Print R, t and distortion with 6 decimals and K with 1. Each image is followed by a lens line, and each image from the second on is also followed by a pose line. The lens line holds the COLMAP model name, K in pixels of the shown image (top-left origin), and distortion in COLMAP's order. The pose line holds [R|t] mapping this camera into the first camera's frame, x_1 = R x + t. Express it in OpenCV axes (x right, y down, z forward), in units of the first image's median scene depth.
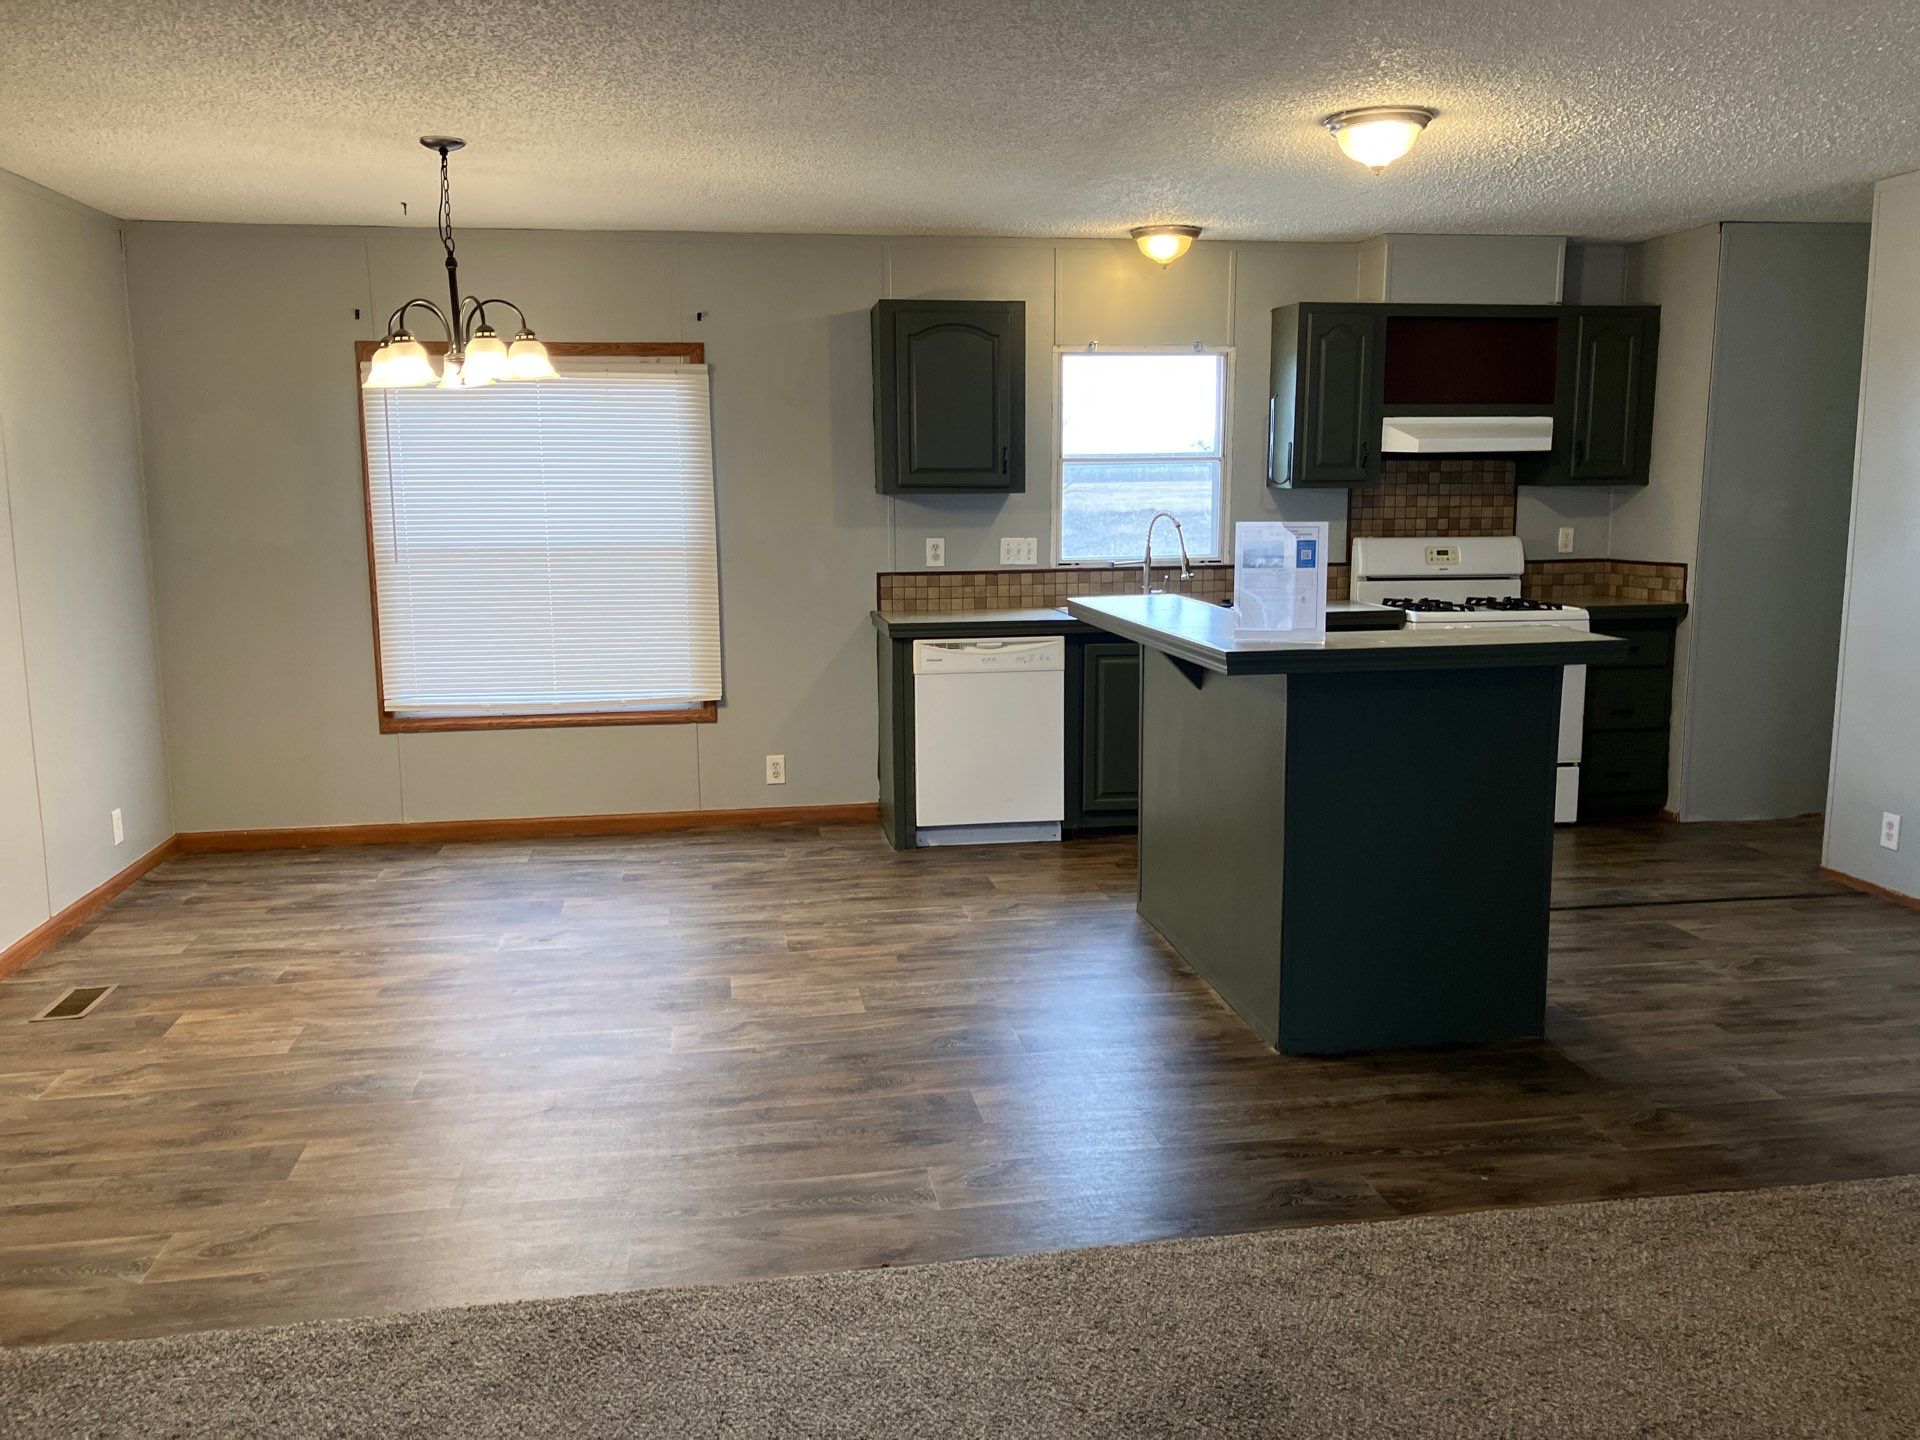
lens RADIAL K [[1549.3, 0, 964.2], [0, 1549.3, 731.5], [0, 0, 1]] dist [0.009337, -0.001024]
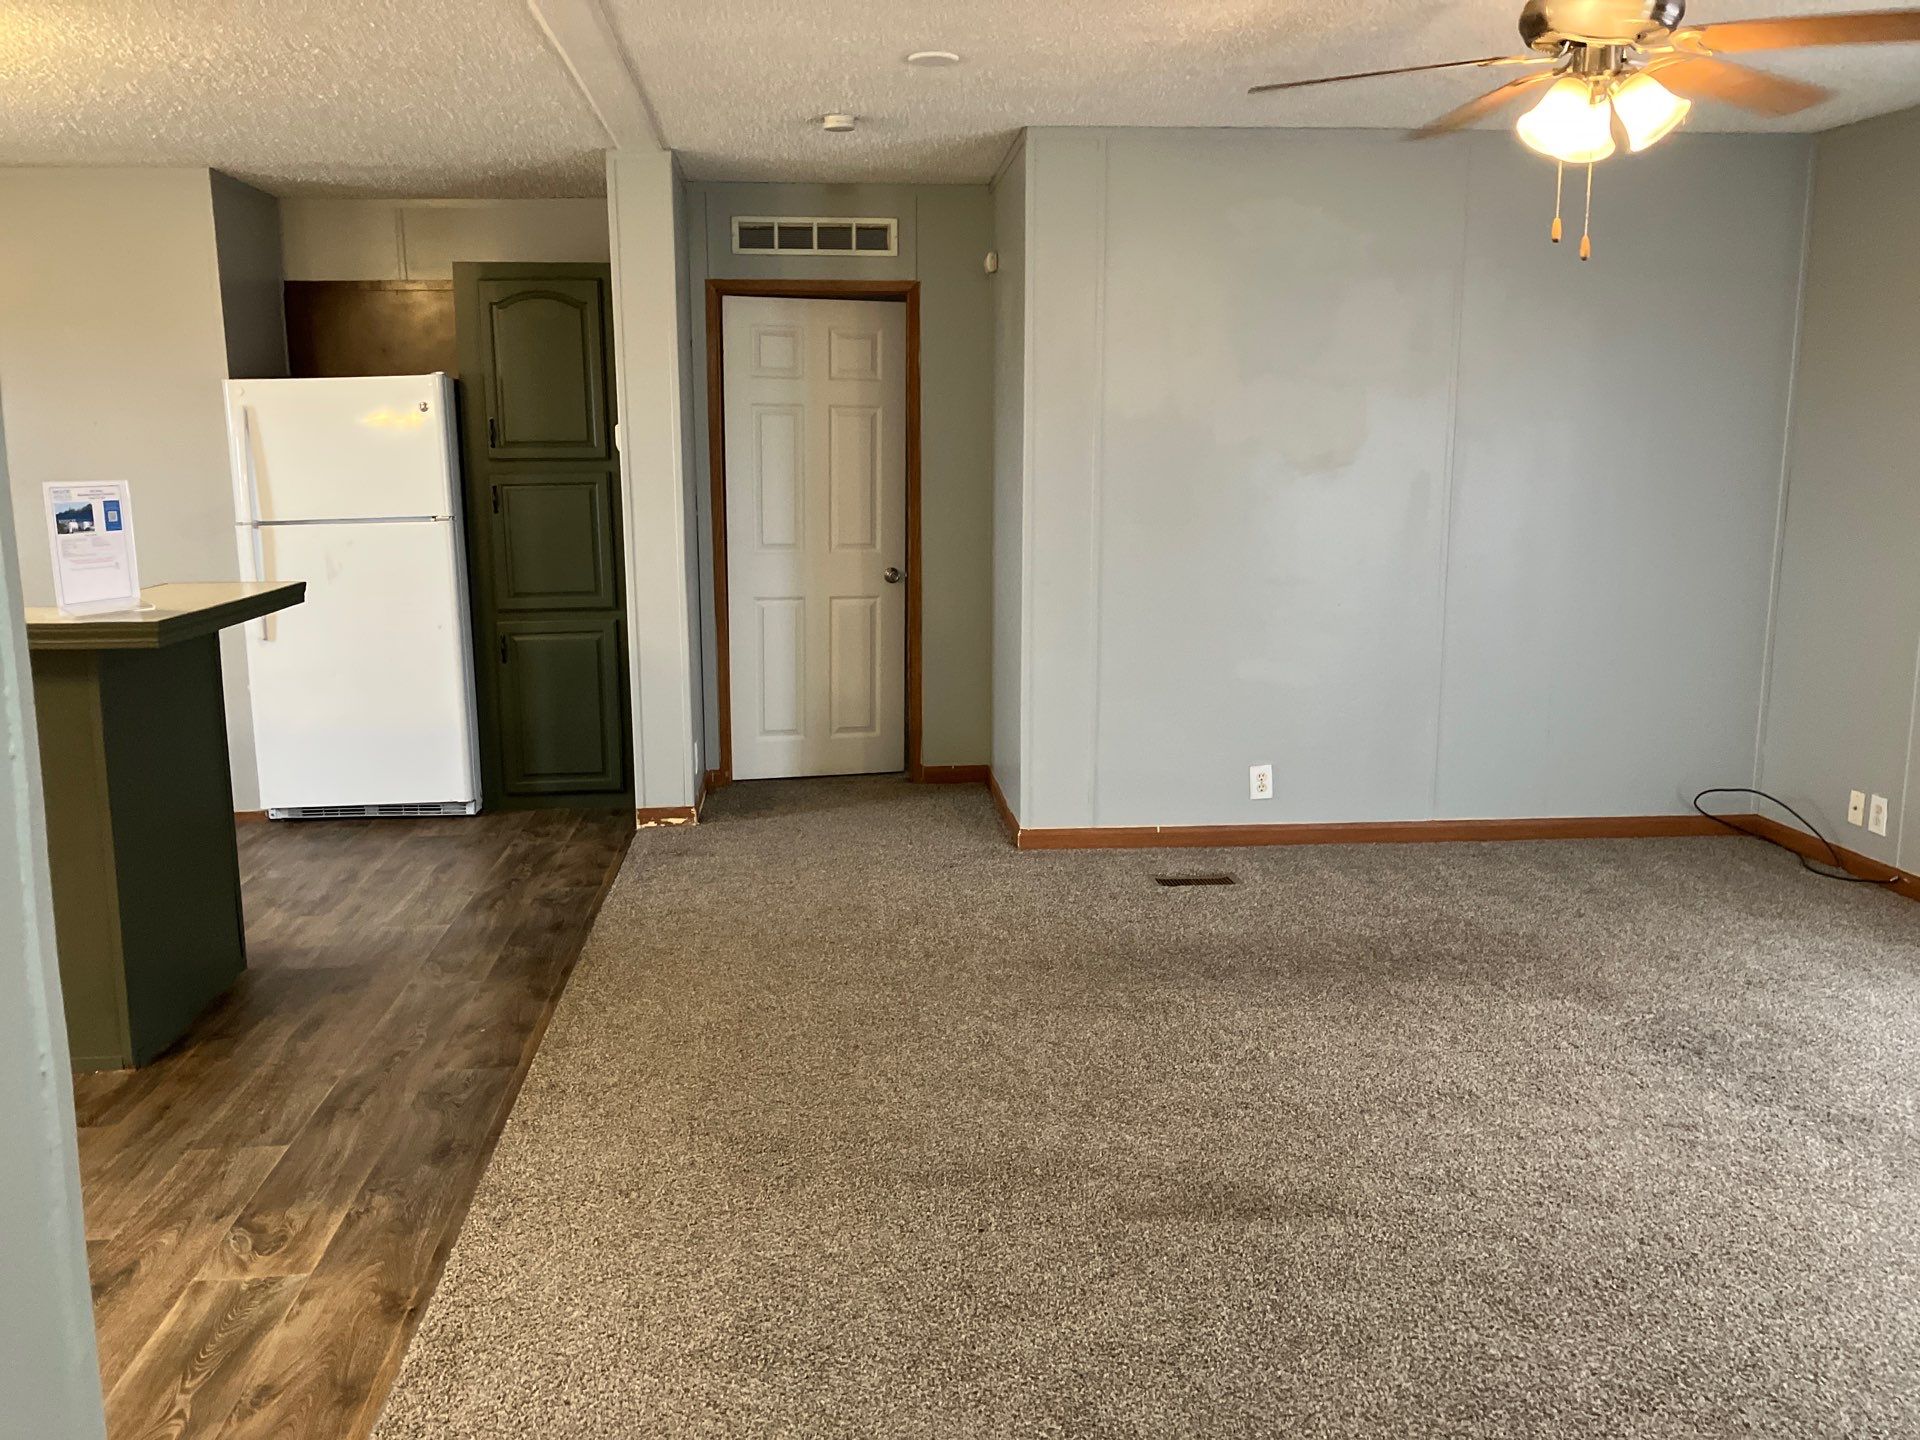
lens RADIAL K [[1550.8, 0, 940.2], [0, 1550.8, 719.0], [0, 0, 1]] dist [0.005886, -0.005454]
pose [[0.065156, -0.161868, 0.984659, -0.401917], [0.168135, 0.974429, 0.149061, -0.031081], [-0.983608, 0.155843, 0.090706, 0.270634]]
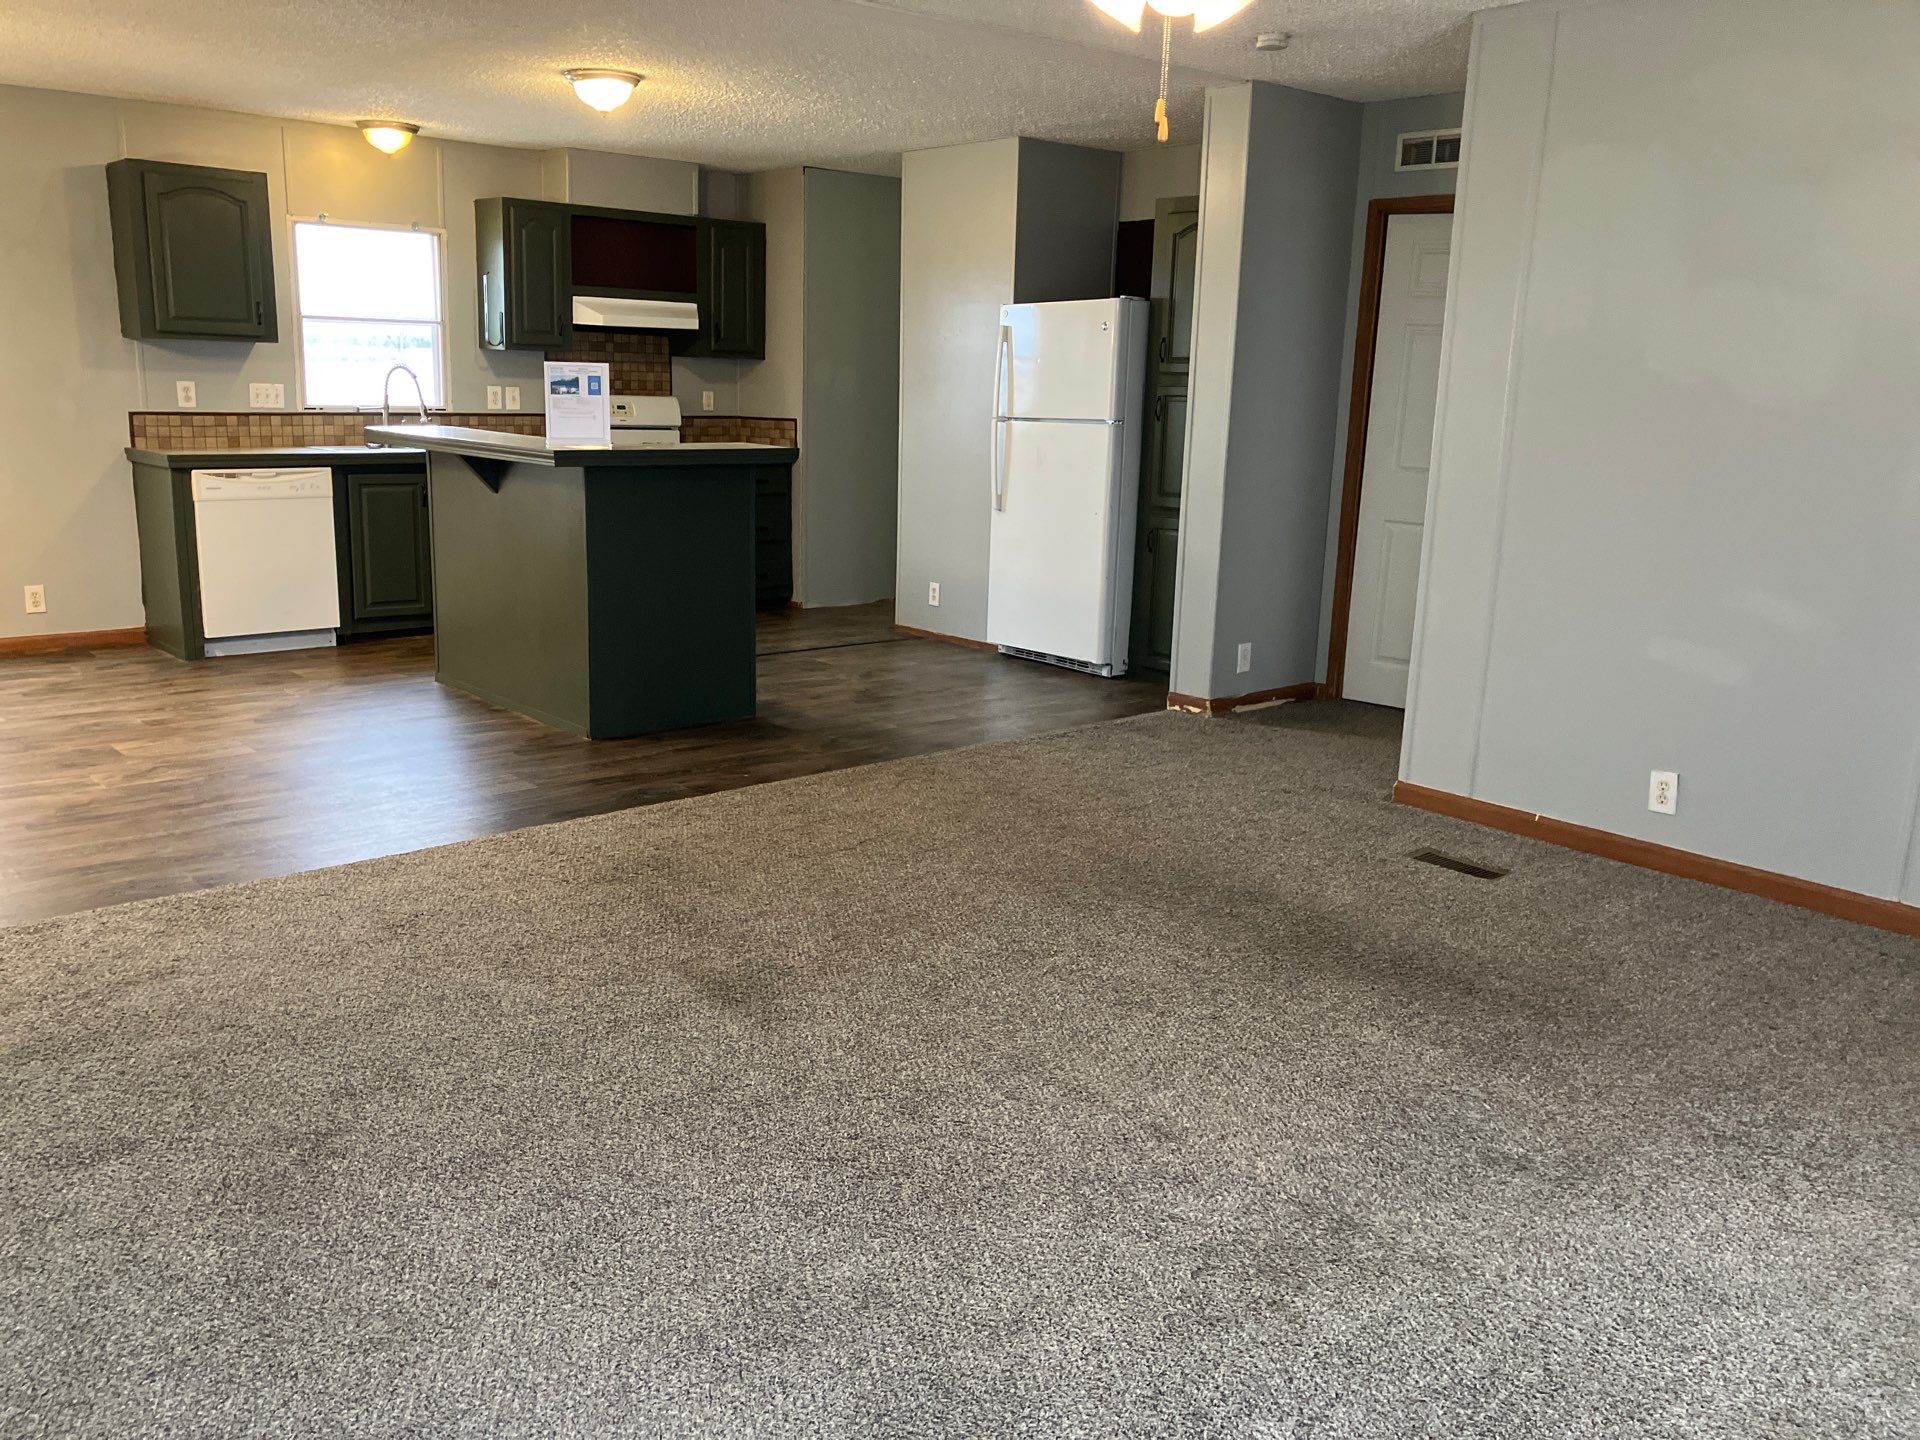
lens RADIAL K [[1556.4, 0, 960.0], [0, 1556.4, 720.0], [0, 0, 1]] dist [0.003263, -0.012140]
pose [[0.840278, -0.085007, 0.535450, -0.178781], [0.051927, 0.995710, 0.076588, 0.061823], [-0.539664, -0.036551, 0.841087, -0.252891]]
